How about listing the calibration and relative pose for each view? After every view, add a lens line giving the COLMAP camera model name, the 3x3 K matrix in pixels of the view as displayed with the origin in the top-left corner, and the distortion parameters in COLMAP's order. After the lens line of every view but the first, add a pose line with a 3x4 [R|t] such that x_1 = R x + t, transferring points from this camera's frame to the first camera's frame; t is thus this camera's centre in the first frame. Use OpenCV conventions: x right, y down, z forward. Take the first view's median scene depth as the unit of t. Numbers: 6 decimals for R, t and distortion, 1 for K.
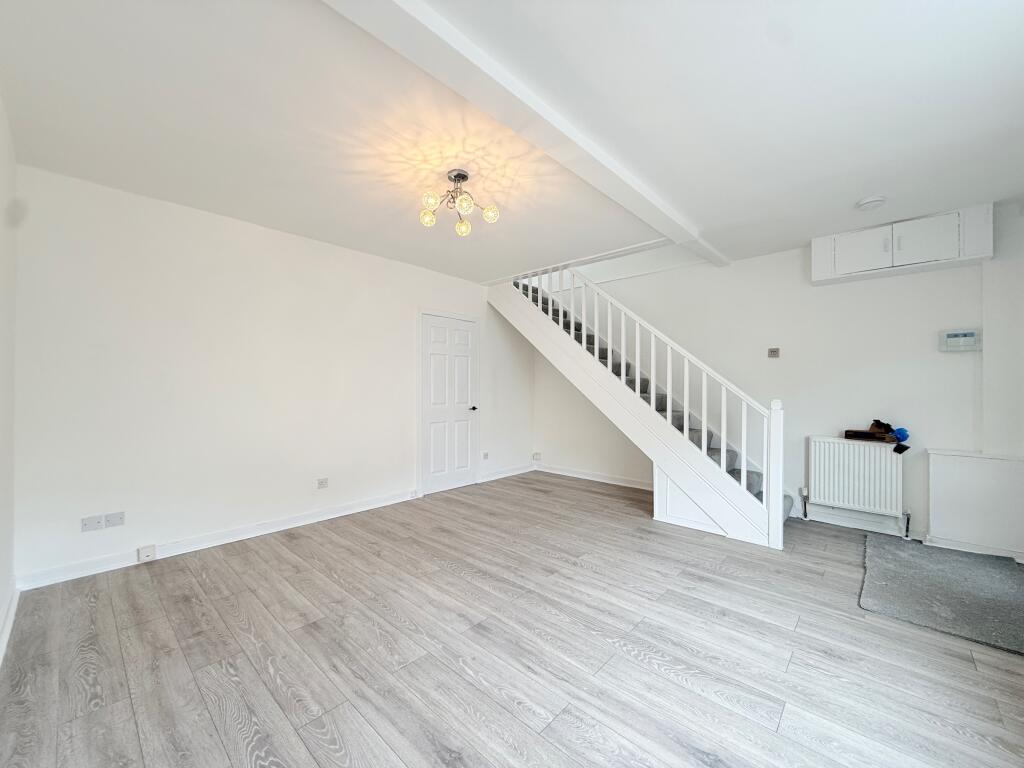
lens RADIAL K [[406.4, 0, 510.1], [0, 406.4, 385.9], [0, 0, 1]] dist [0.000670, 0.000335]
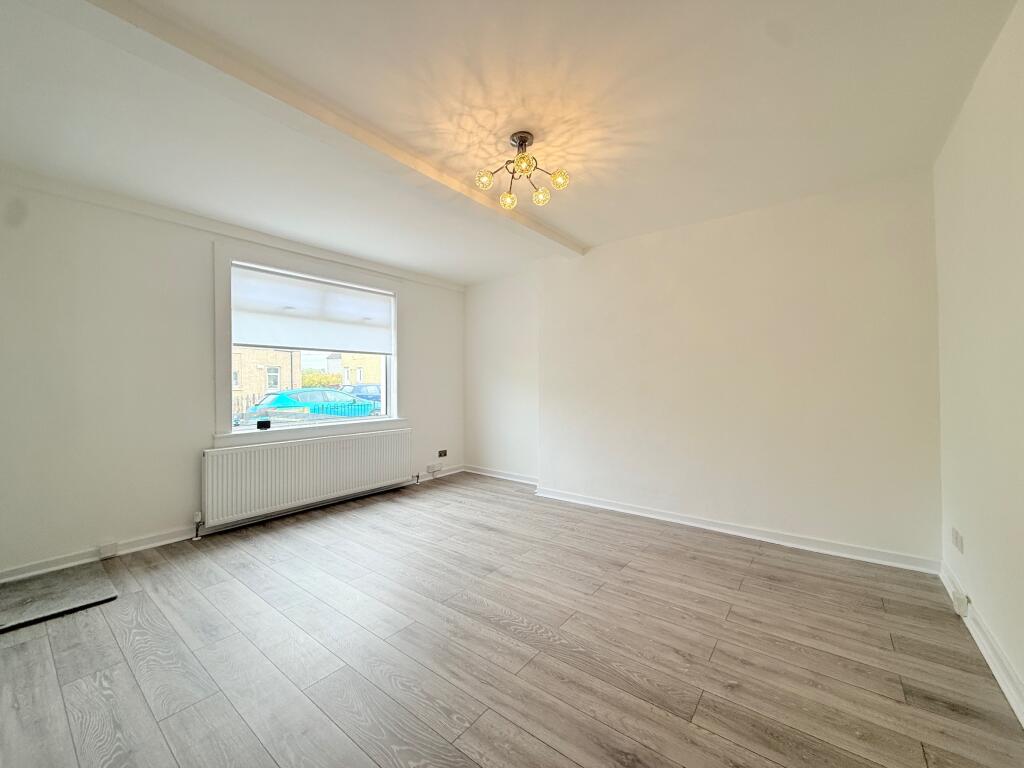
lens RADIAL K [[406.4, 0, 510.1], [0, 406.4, 385.9], [0, 0, 1]] dist [0.000670, 0.000335]
pose [[-0.996586, 0.003063, -0.082505, -0.027102], [0.003134, 0.999995, -0.000733, 0.018977], [0.082503, -0.000989, -0.996590, 1.882768]]
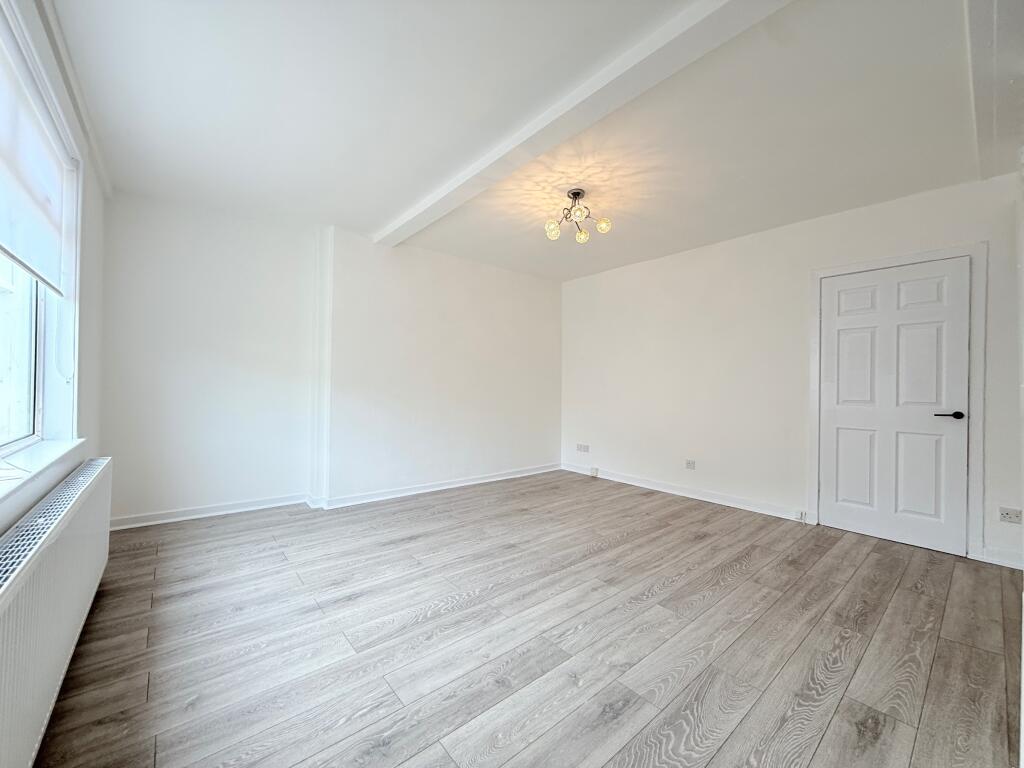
lens RADIAL K [[406.4, 0, 510.1], [0, 406.4, 385.9], [0, 0, 1]] dist [0.000670, 0.000335]
pose [[-0.127039, -0.005840, -0.991881, 1.069692], [-0.010616, 0.999933, -0.004528, 0.049640], [0.991841, 0.009955, -0.127092, 0.967482]]
